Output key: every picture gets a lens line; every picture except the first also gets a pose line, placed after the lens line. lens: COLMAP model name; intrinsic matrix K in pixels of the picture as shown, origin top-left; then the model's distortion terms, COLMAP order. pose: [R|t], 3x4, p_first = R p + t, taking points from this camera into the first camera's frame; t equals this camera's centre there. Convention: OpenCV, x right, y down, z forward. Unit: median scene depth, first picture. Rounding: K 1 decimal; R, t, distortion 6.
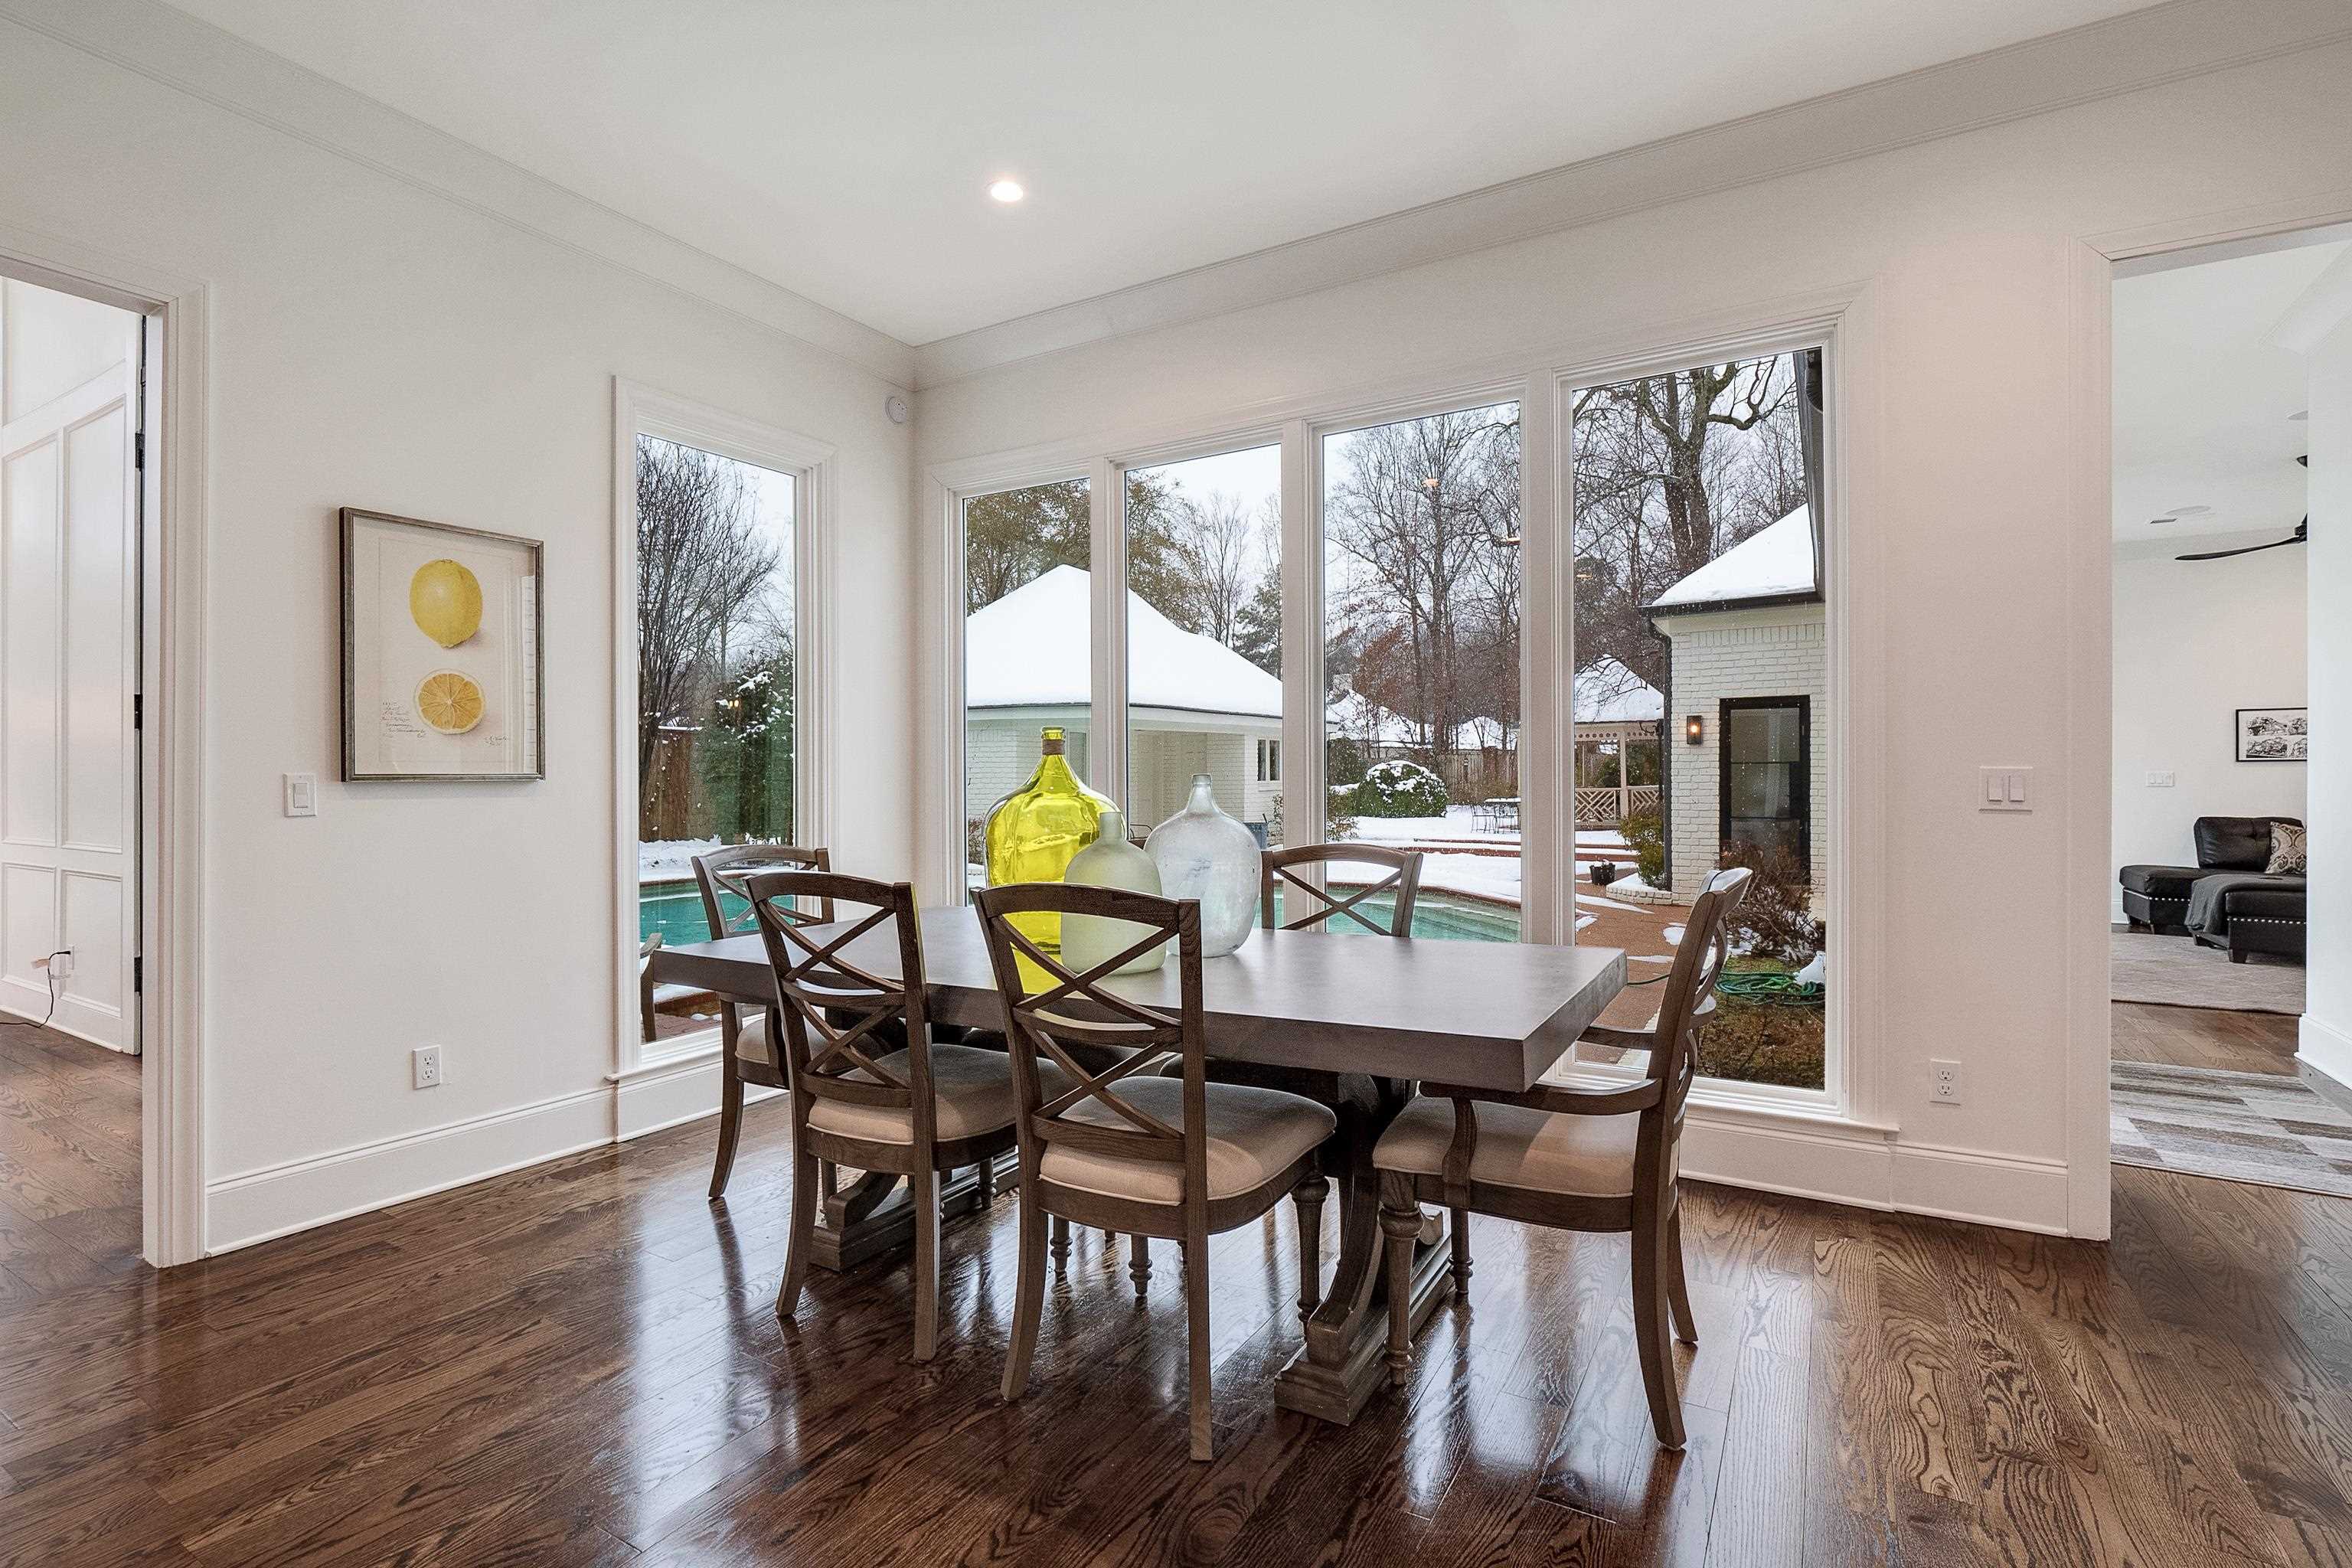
lens RADIAL K [[1105.6, 0, 1176.0], [0, 1105.6, 784.0], [0, 0, 1]] dist [-0.009382, -0.000660]
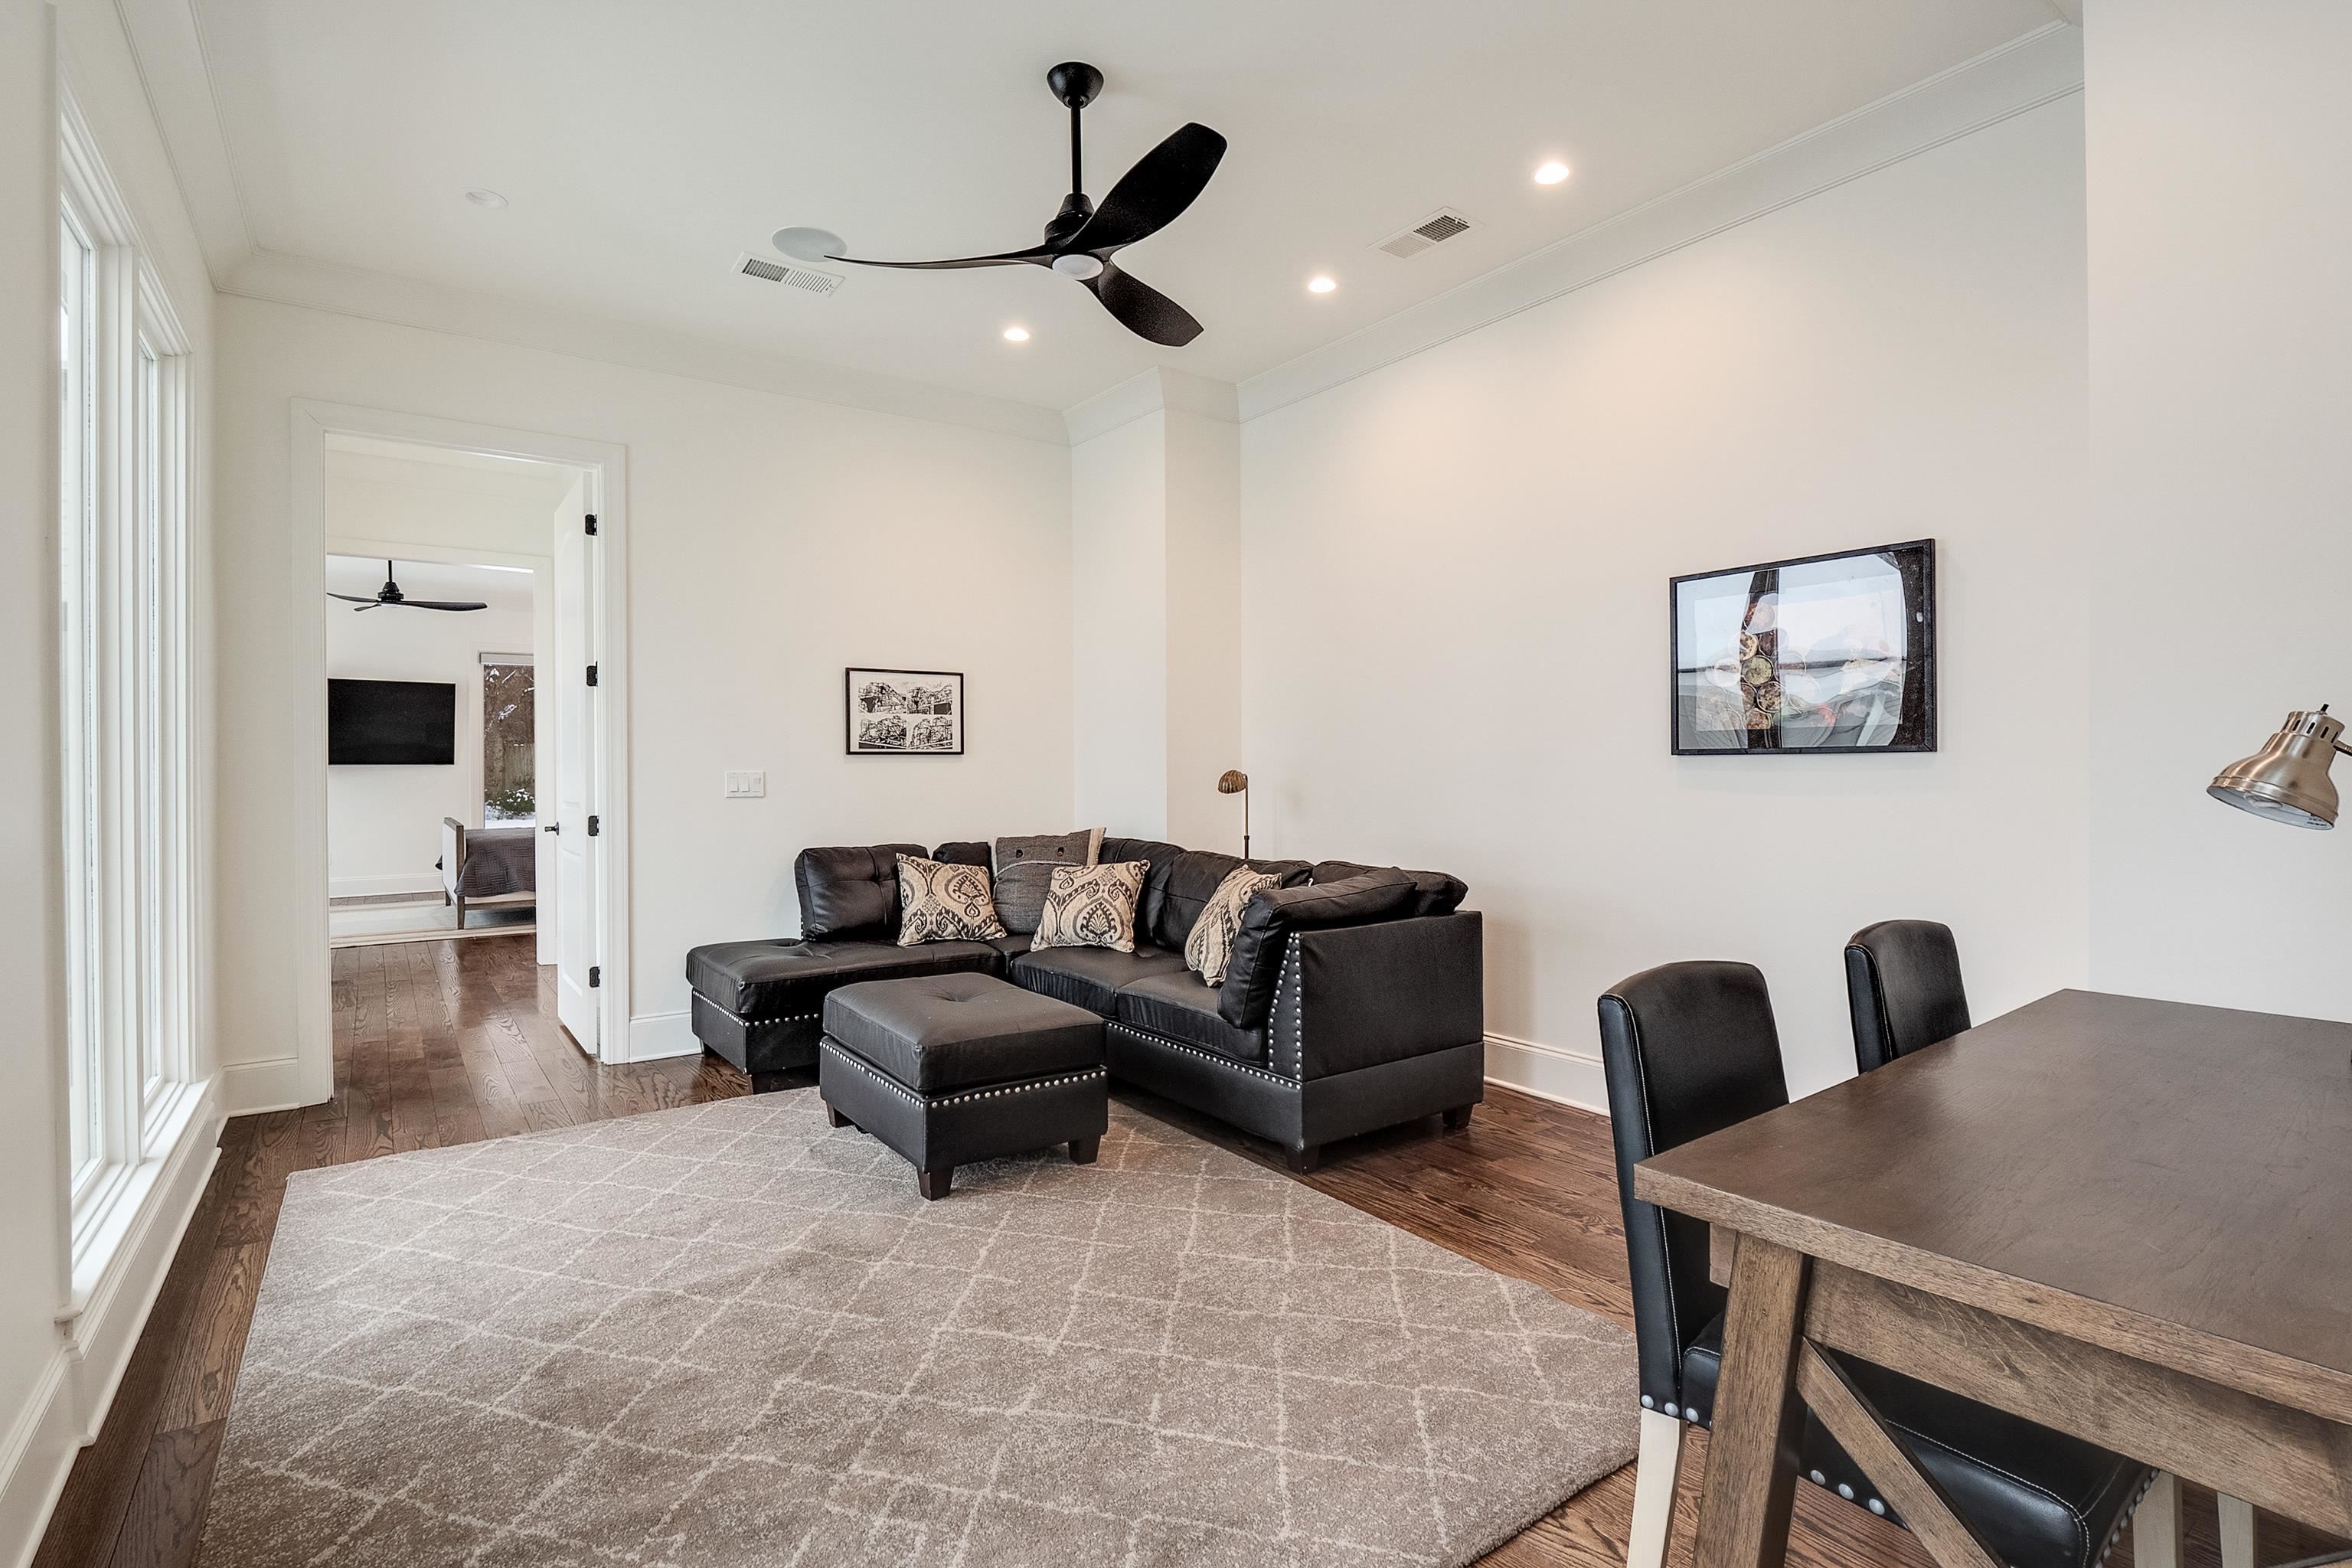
lens RADIAL K [[1125.5, 0, 1180.2], [0, 1125.5, 774.9], [0, 0, 1]] dist [-0.000684, -0.000471]
pose [[0.405128, 0.001521, 0.914259, 0.482705], [0.006461, 0.999969, -0.004526, -0.004920], [-0.914237, 0.007740, 0.405105, 0.590024]]
